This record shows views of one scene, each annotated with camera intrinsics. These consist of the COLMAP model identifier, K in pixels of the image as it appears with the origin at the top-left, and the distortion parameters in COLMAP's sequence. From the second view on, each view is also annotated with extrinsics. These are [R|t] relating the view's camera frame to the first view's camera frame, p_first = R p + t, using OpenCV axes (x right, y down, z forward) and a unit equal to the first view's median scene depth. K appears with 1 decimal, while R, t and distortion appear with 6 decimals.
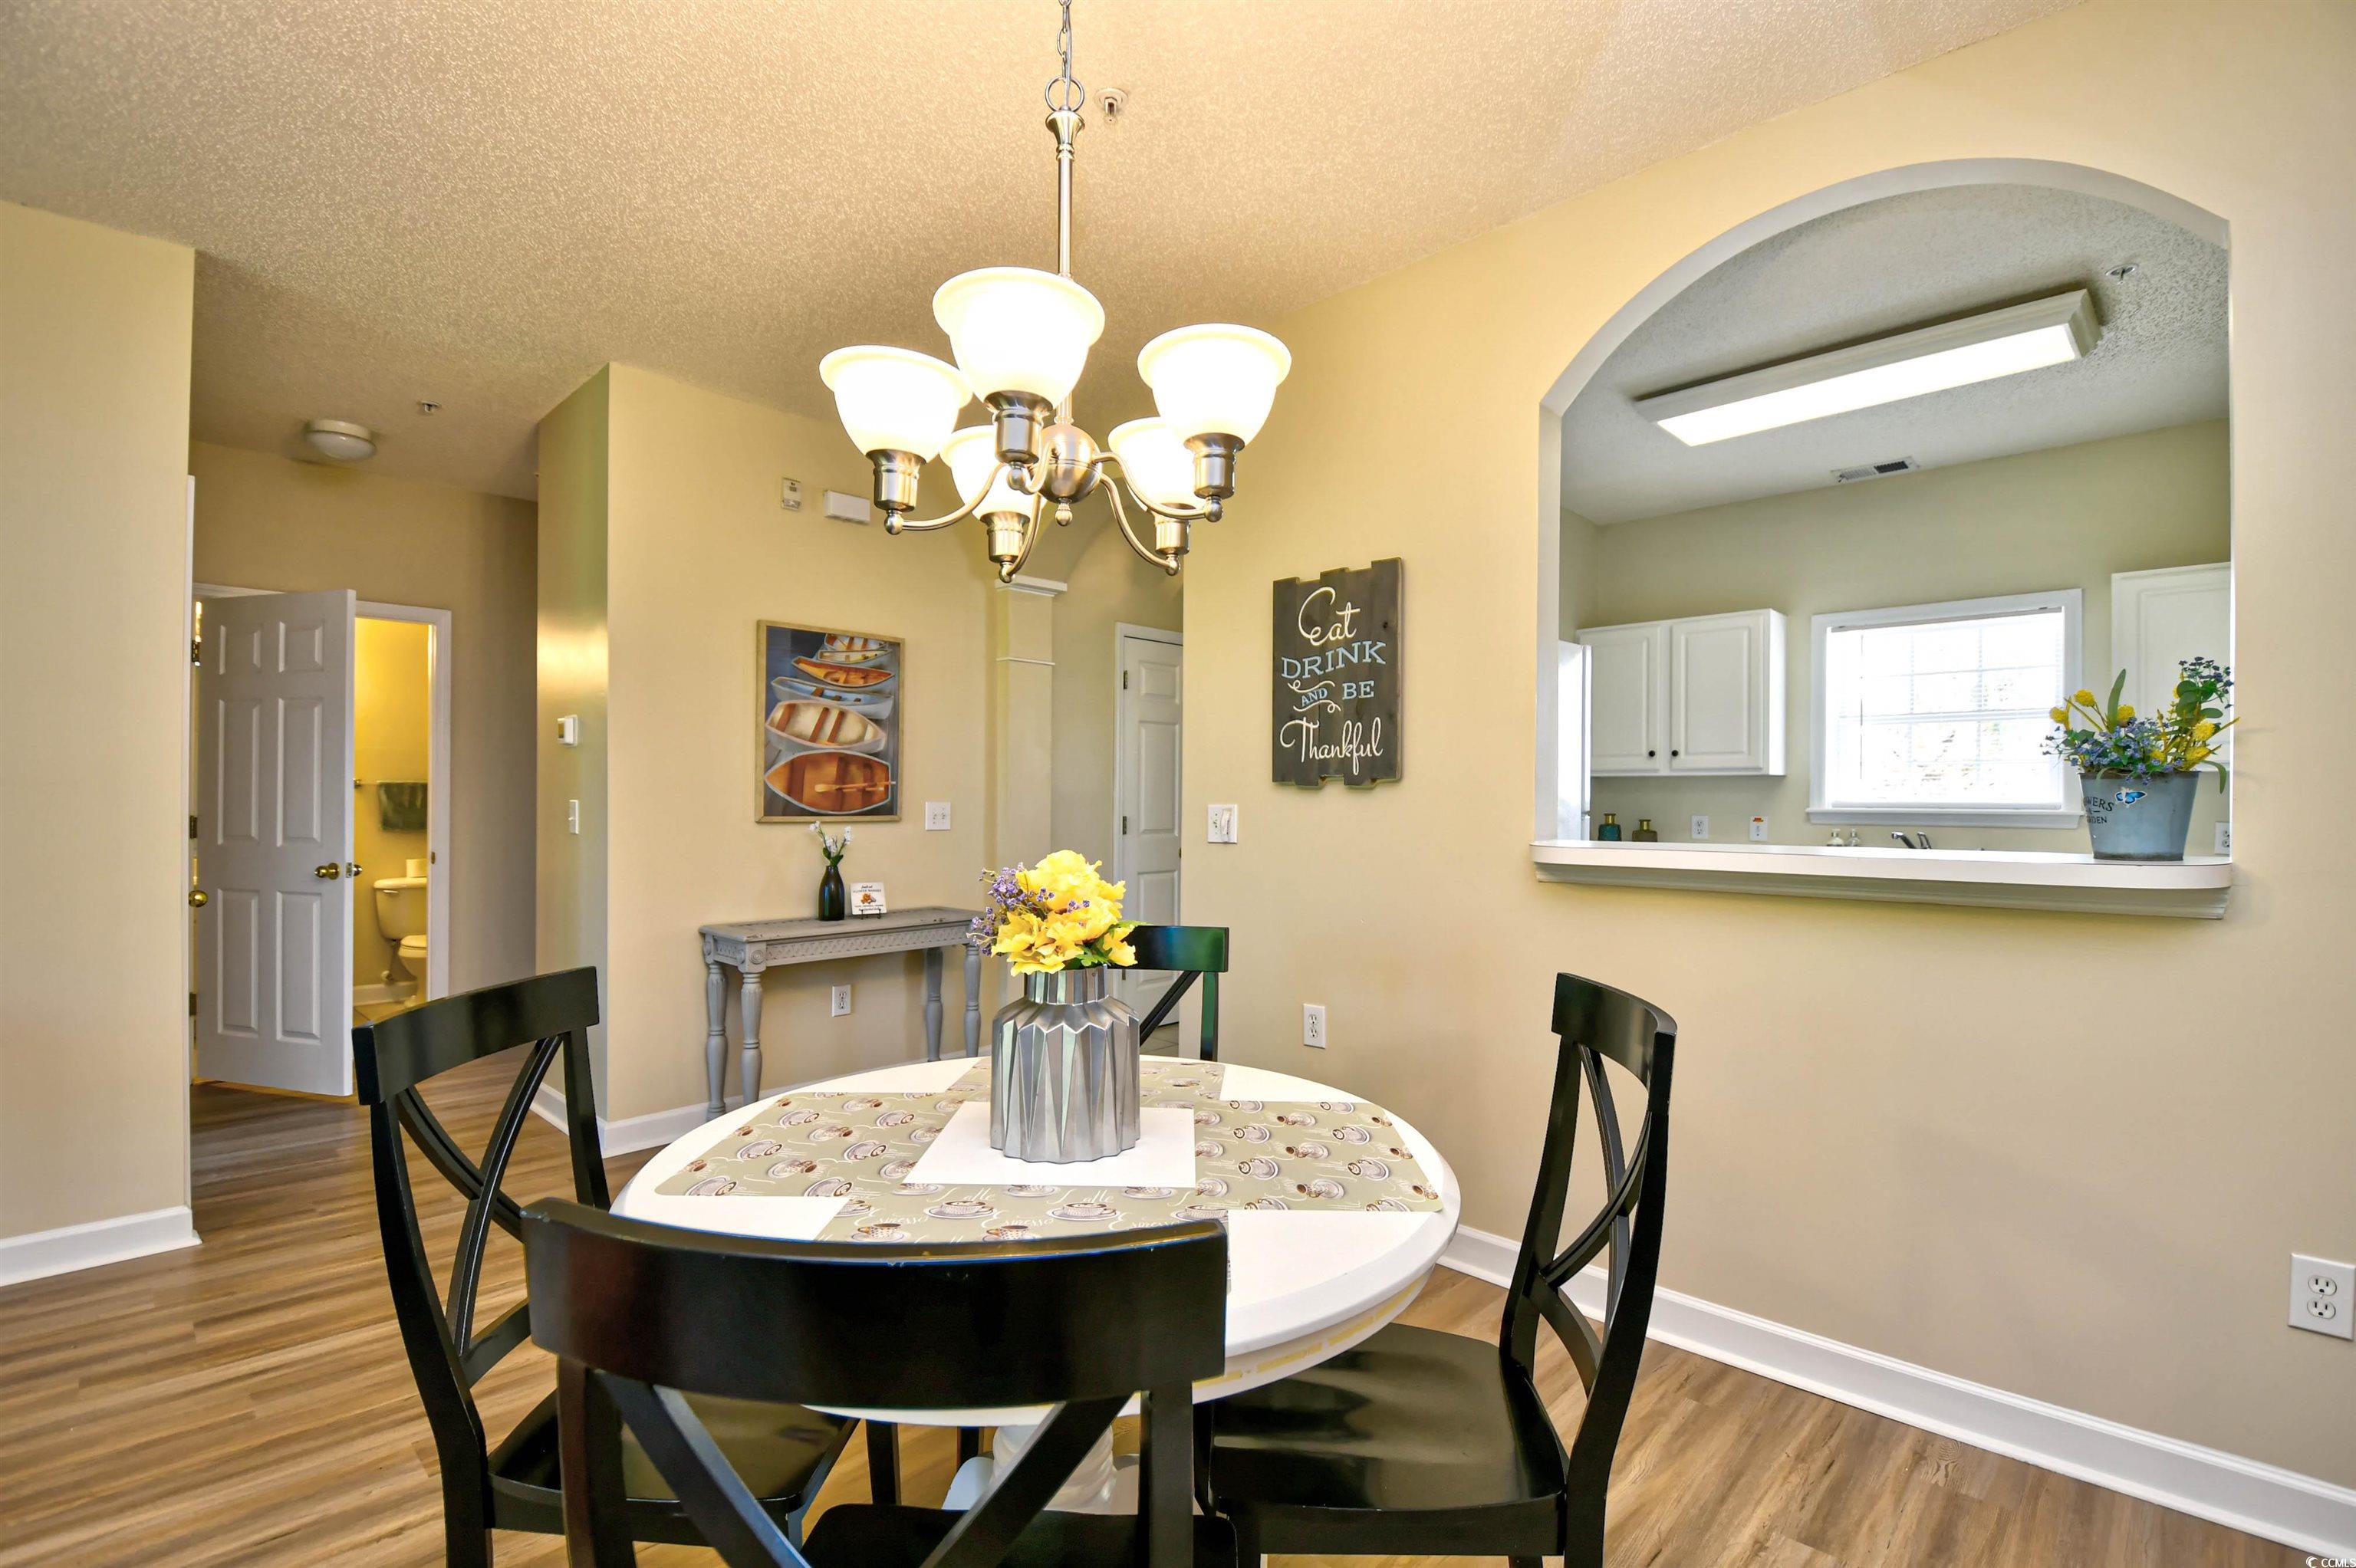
lens RADIAL K [[1074.1, 0, 1178.0], [0, 1074.1, 784.0], [0, 0, 1]] dist [0.000162, -0.000090]
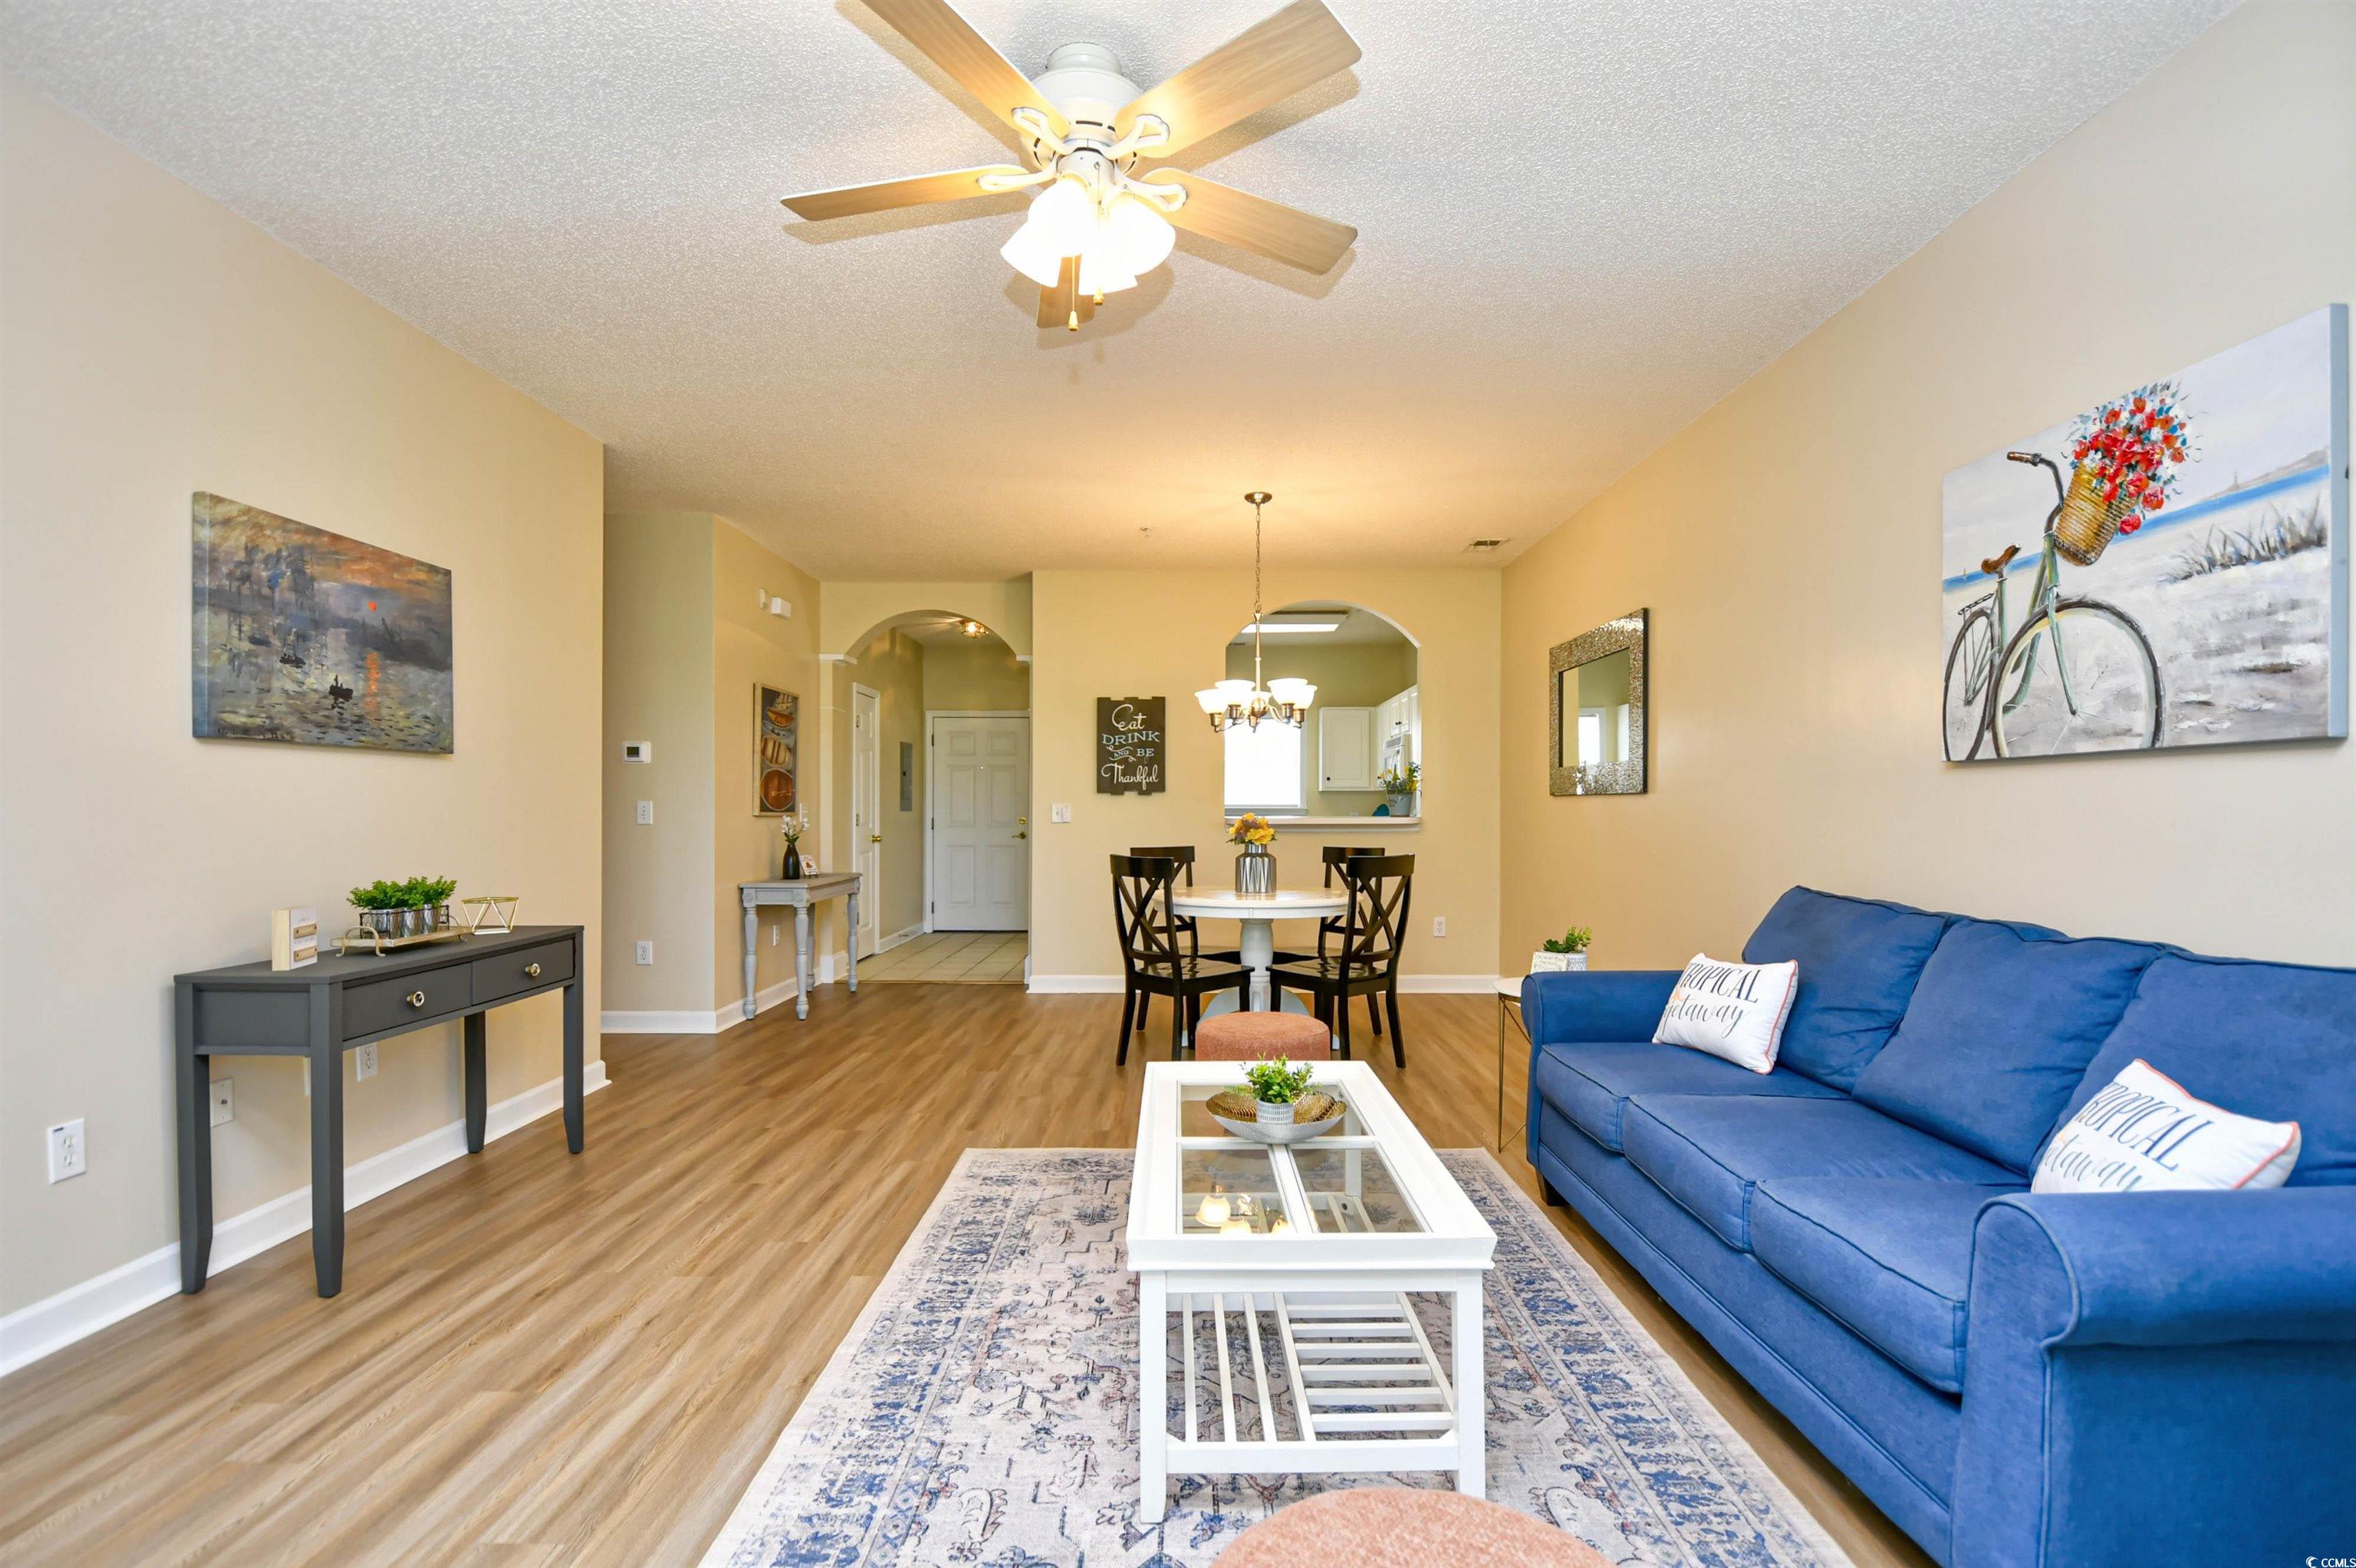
lens RADIAL K [[1039.5, 0, 1199.4], [0, 1039.5, 814.9], [0, 0, 1]] dist [0.000958, -0.011770]
pose [[0.704369, -0.007552, 0.709794, -1.261555], [-0.005724, 0.999850, 0.016318, 0.008406], [-0.709811, -0.015557, 0.704220, -0.606646]]
